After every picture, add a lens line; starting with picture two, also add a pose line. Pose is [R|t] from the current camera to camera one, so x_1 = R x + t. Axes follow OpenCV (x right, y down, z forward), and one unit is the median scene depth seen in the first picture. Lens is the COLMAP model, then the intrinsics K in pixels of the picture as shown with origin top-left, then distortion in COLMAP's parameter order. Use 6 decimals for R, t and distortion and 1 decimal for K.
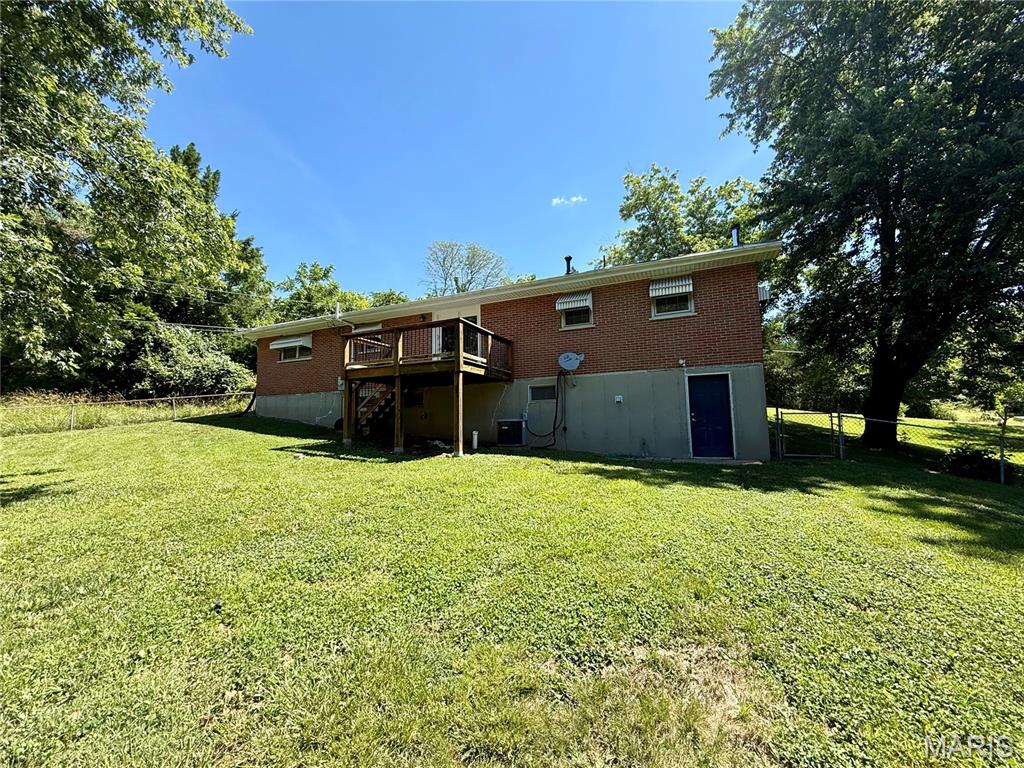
lens RADIAL K [[410.1, 0, 507.0], [0, 410.1, 384.9], [0, 0, 1]] dist [-0.000872, 0.000196]
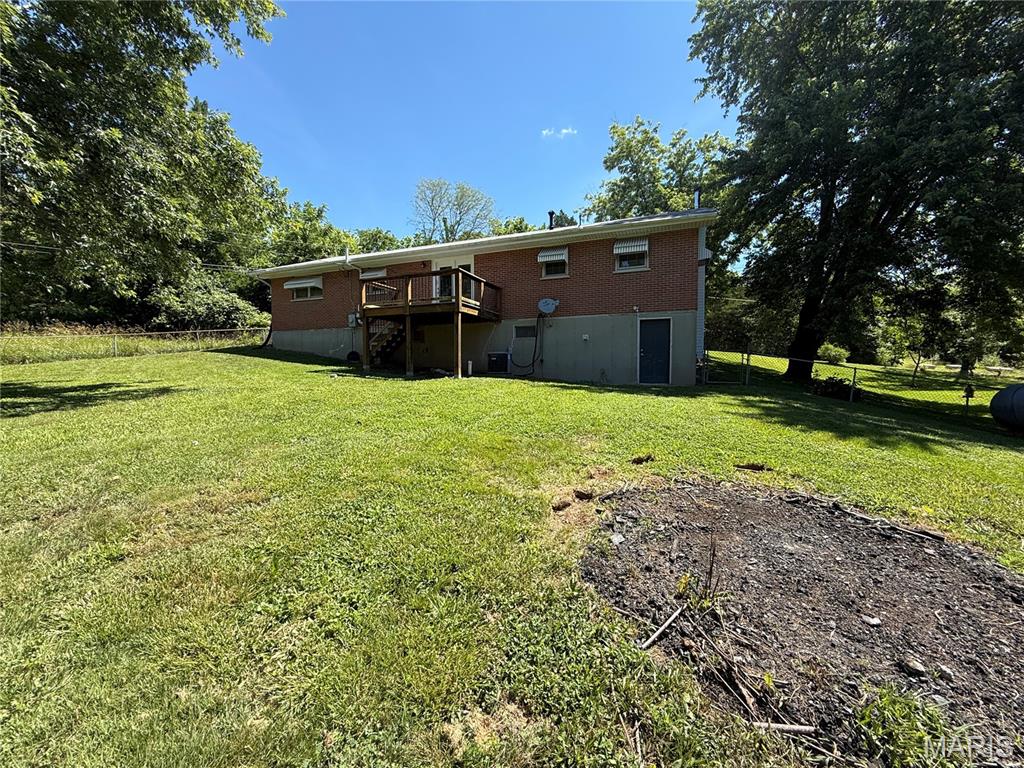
lens RADIAL K [[410.1, 0, 507.0], [0, 410.1, 384.9], [0, 0, 1]] dist [-0.000872, 0.000196]
pose [[0.999238, 0.015169, 0.035953, -0.006044], [-0.019915, 0.990567, 0.135572, 0.009203], [-0.033558, -0.136185, 0.990115, -0.173865]]
